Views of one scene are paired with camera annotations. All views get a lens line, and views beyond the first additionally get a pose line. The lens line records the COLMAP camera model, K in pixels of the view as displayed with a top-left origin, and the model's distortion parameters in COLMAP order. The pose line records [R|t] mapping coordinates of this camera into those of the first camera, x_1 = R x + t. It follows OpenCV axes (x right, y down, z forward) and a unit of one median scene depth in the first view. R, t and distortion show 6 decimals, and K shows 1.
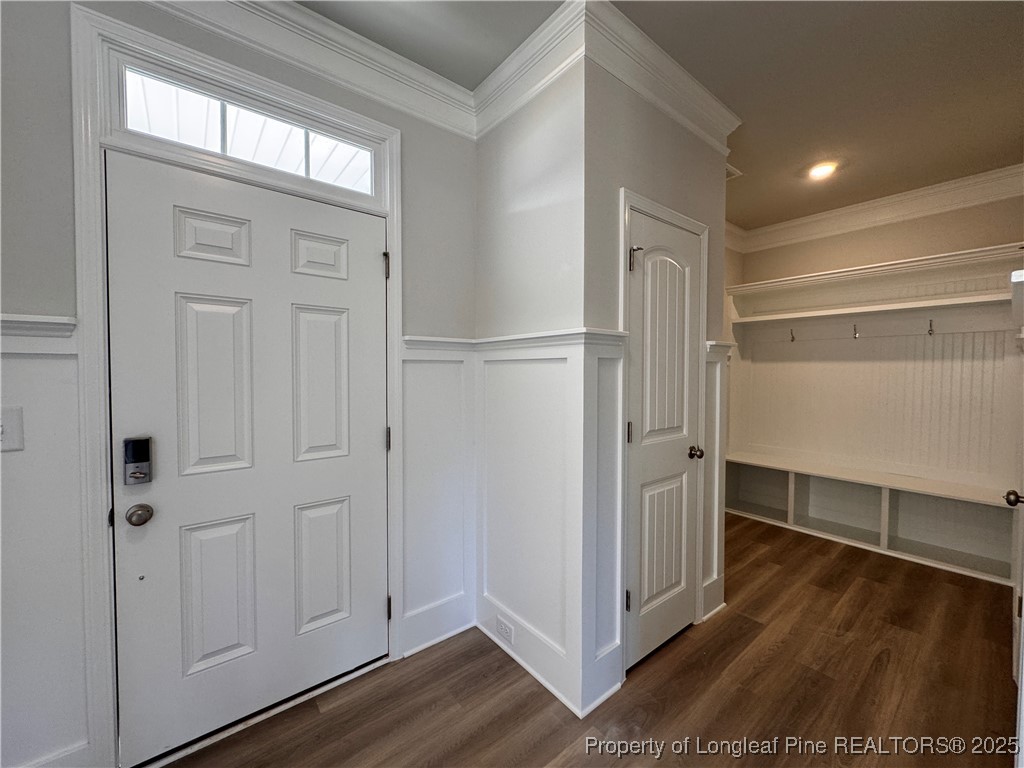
lens RADIAL K [[409.0, 0, 512.1], [0, 409.0, 383.7], [0, 0, 1]] dist [-0.003727, 0.002122]
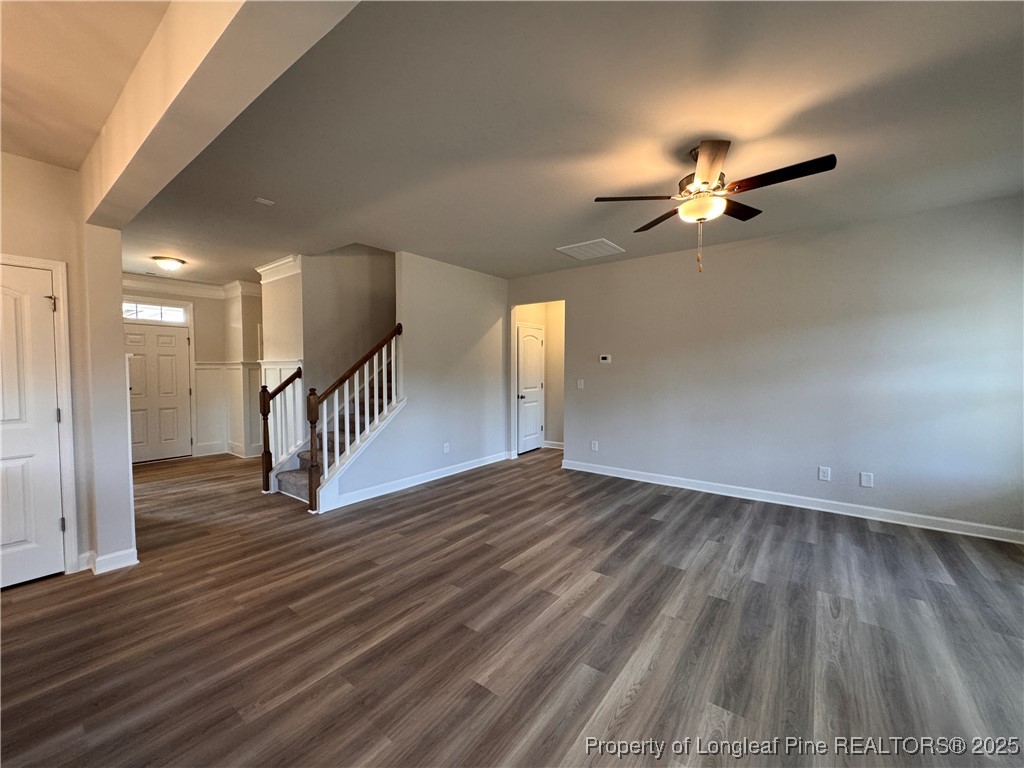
lens RADIAL K [[409.0, 0, 518.0], [0, 409.0, 381.6], [0, 0, 1]] dist [-0.003727, 0.002122]
pose [[0.966825, -0.017212, 0.254858, 0.879331], [0.017169, 0.999850, 0.002393, 0.051988], [-0.254861, 0.002062, 0.966976, -1.790170]]
